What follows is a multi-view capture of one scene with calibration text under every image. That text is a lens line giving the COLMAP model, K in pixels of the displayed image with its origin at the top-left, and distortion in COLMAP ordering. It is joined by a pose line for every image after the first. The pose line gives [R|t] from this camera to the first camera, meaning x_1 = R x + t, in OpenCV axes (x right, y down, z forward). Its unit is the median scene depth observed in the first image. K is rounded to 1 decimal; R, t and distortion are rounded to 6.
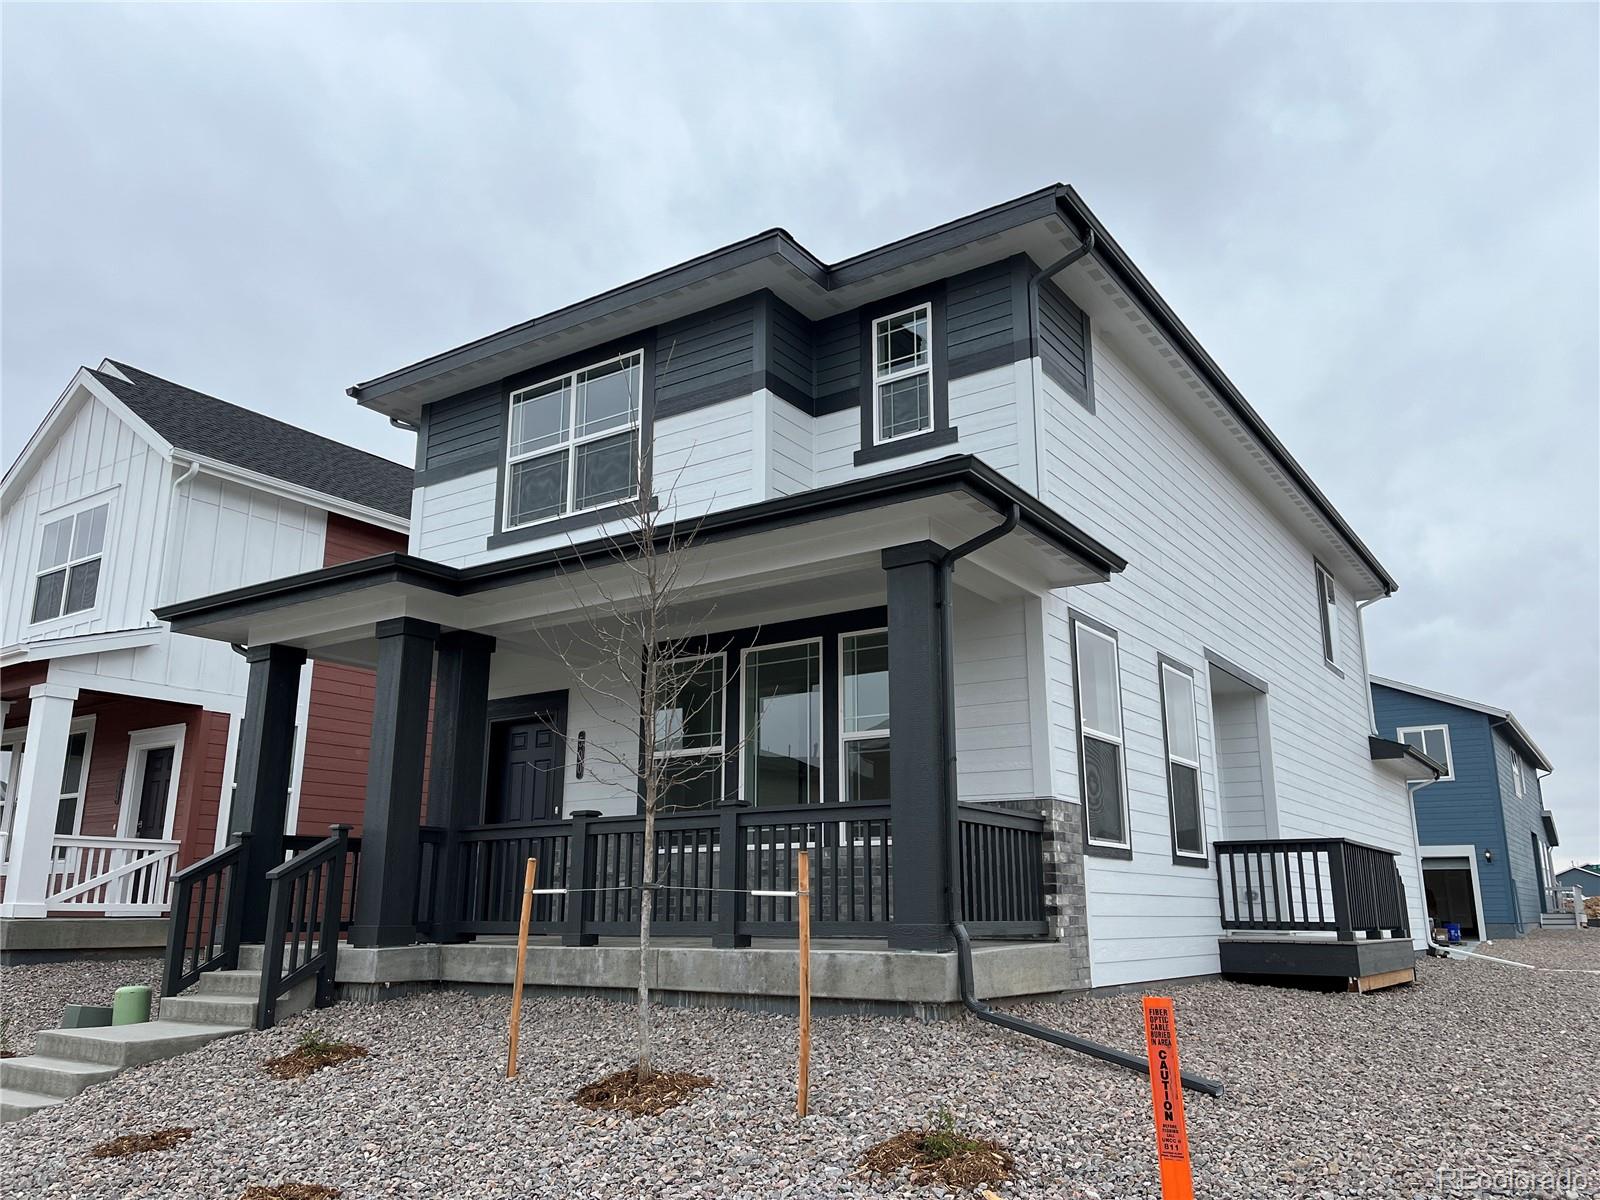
lens RADIAL K [[1227.0, 0, 790.8], [0, 1227.0, 604.8], [0, 0, 1]] dist [0.036664, -0.021737]
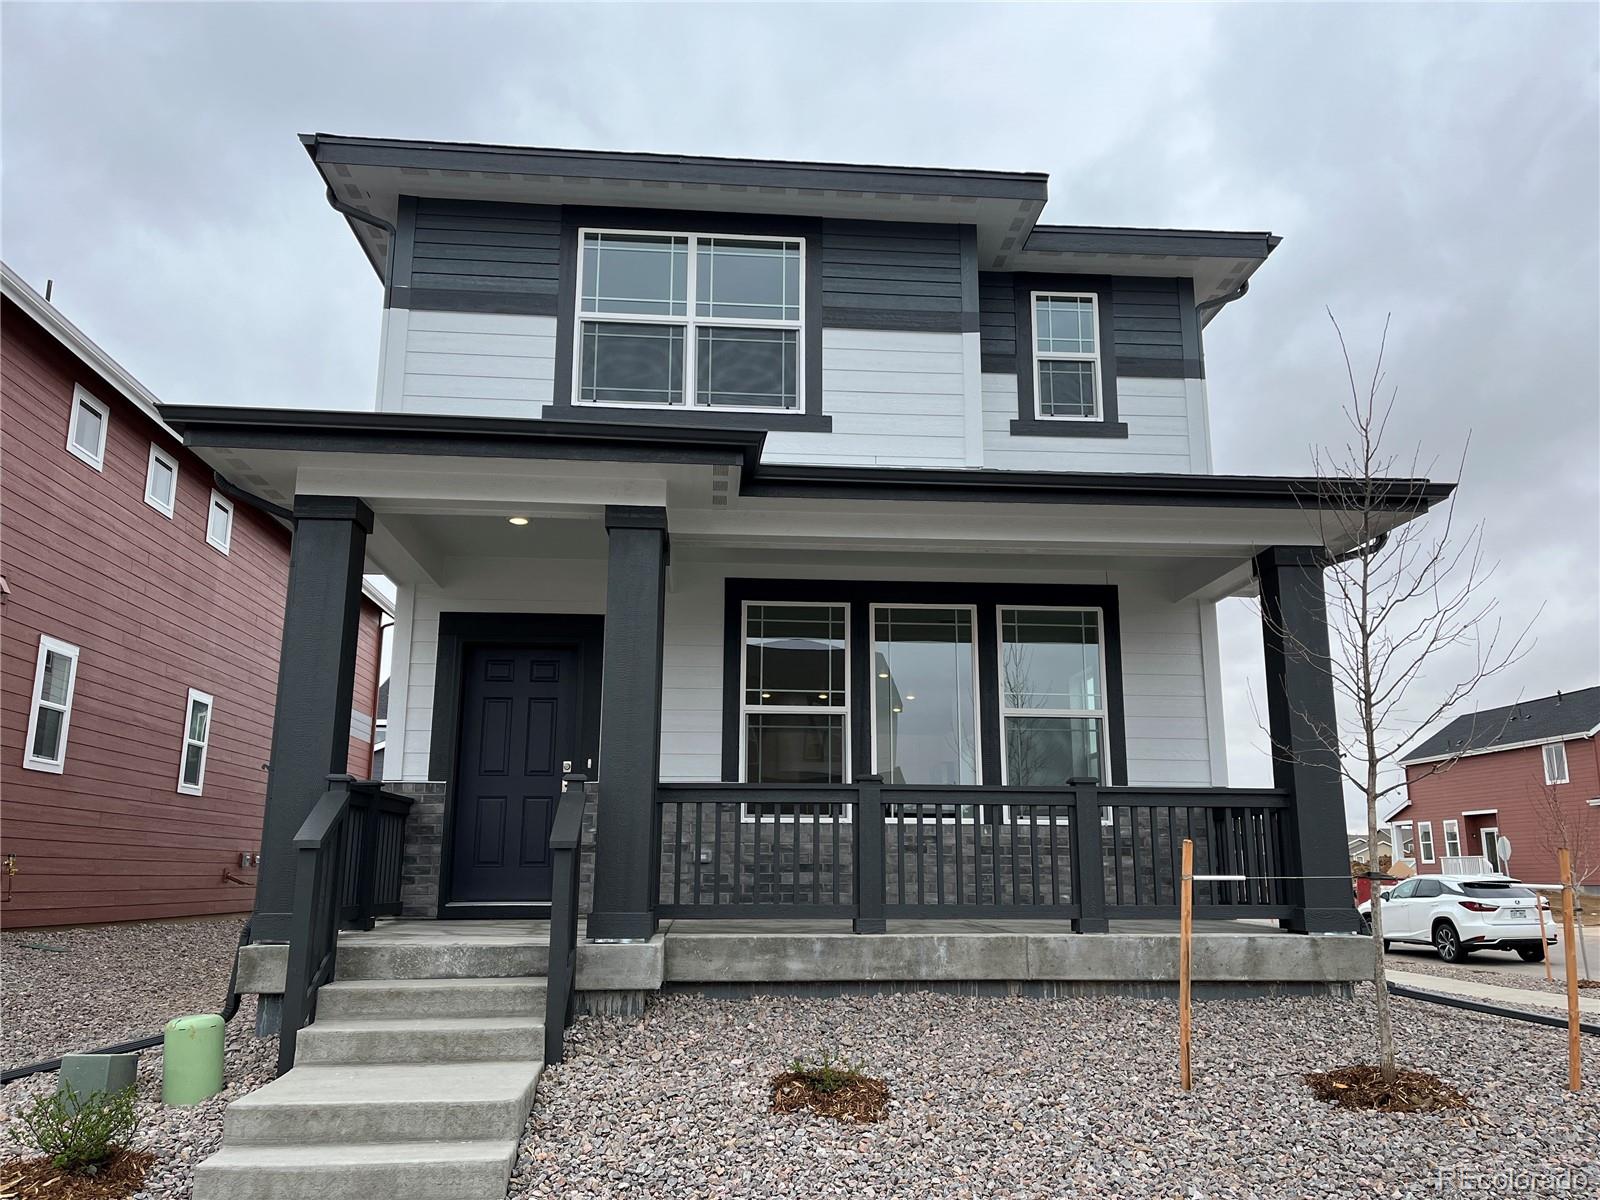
lens RADIAL K [[1227.0, 0, 802.1], [0, 1227.0, 608.8], [0, 0, 1]] dist [0.036664, -0.021737]
pose [[0.772733, 0.137748, 0.619605, -0.688901], [-0.157101, 0.987301, -0.023565, 0.074971], [-0.614983, -0.079131, 0.784560, 0.342285]]
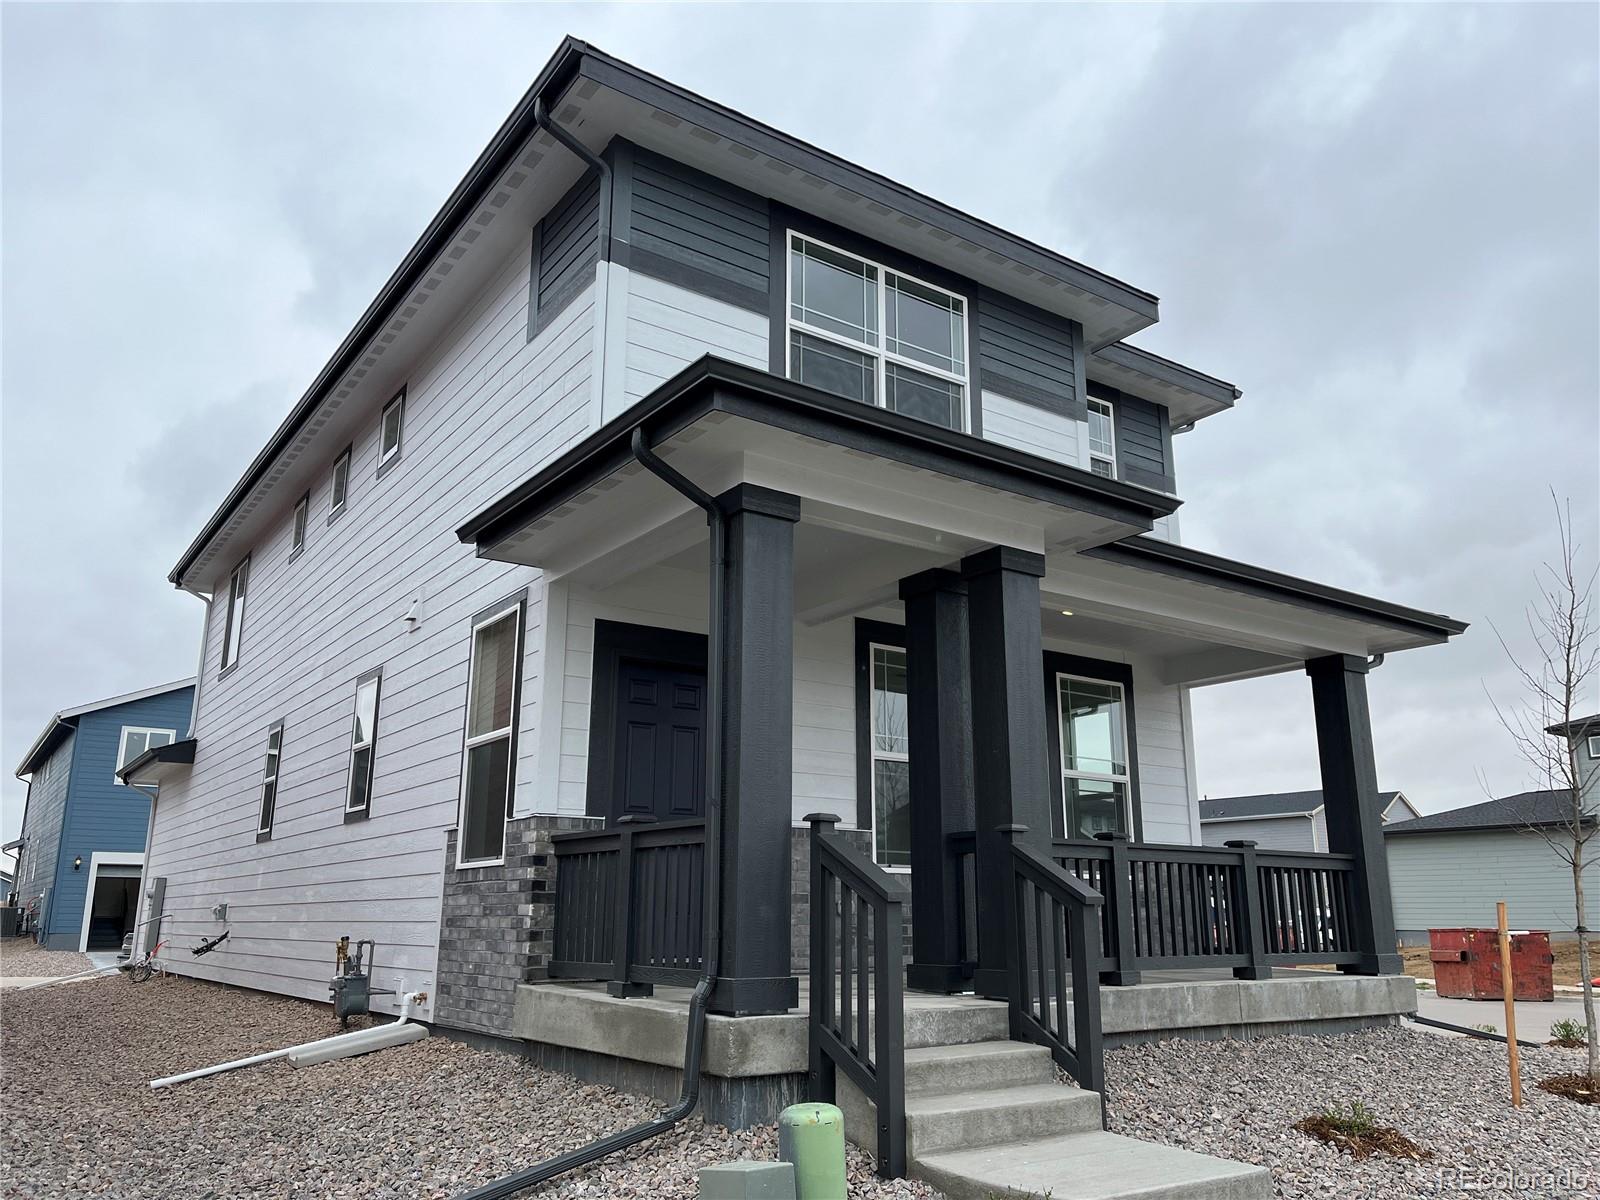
lens RADIAL K [[1227.0, 0, 808.1], [0, 1227.0, 602.7], [0, 0, 1]] dist [0.036664, -0.021737]
pose [[0.338957, 0.234957, 0.910990, -1.012313], [-0.230427, 0.959553, -0.161746, 0.187907], [-0.912147, -0.155092, 0.379388, 0.820520]]
